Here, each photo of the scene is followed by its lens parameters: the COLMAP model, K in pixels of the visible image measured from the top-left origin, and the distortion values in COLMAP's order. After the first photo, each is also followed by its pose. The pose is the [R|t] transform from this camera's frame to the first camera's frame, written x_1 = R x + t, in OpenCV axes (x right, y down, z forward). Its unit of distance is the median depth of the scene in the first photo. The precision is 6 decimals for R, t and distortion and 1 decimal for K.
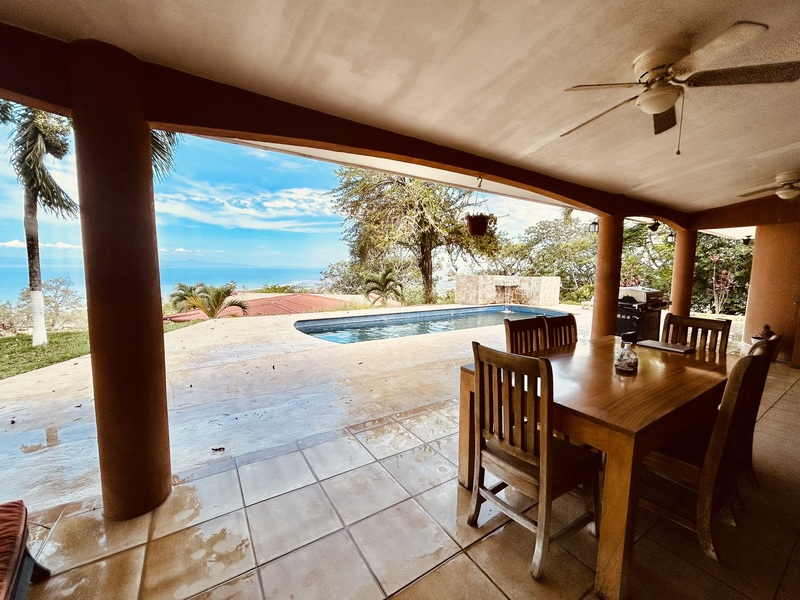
lens RADIAL K [[322.4, 0, 400.2], [0, 322.4, 297.9], [0, 0, 1]] dist [0.000526, -0.000012]
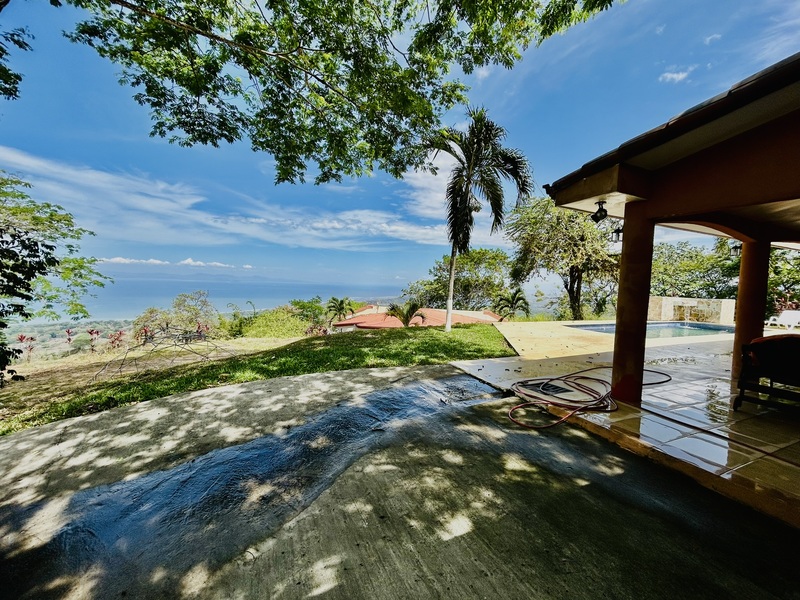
lens RADIAL K [[322.4, 0, 400.2], [0, 322.4, 297.9], [0, 0, 1]] dist [0.000526, -0.000012]
pose [[0.987998, 0.025060, -0.152420, -0.399133], [-0.033665, 0.997966, -0.054140, 0.024725], [0.150753, 0.058622, 0.986832, -0.260643]]
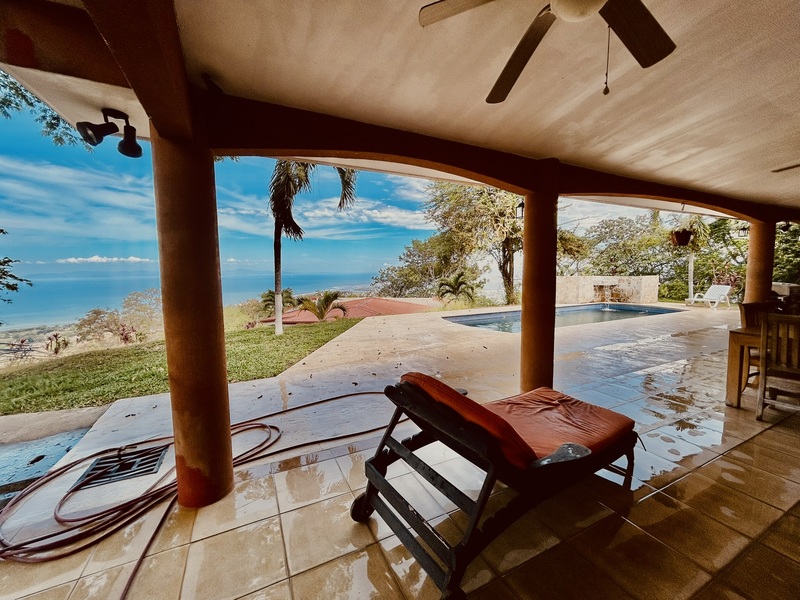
lens RADIAL K [[322.4, 0, 400.2], [0, 322.4, 297.9], [0, 0, 1]] dist [0.000526, -0.000012]
pose [[0.993149, -0.016175, -0.115734, -0.163461], [0.014711, 0.999801, -0.013496, 0.006255], [0.115929, 0.011701, 0.993189, -0.102637]]
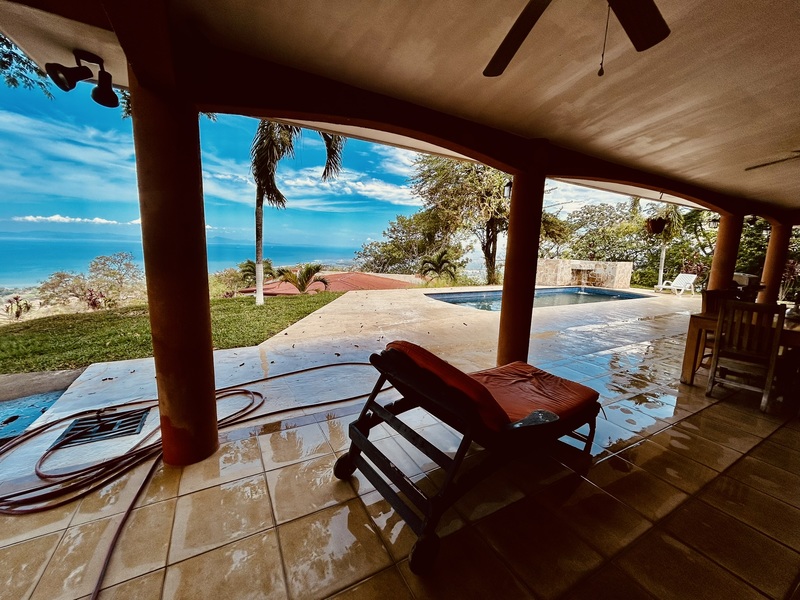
lens RADIAL K [[322.4, 0, 400.2], [0, 322.4, 297.9], [0, 0, 1]] dist [0.000526, -0.000012]
pose [[0.997814, 0.029906, -0.058927, -0.165332], [-0.026421, 0.997905, 0.059050, 0.008056], [0.060569, -0.057364, 0.996514, -0.105481]]
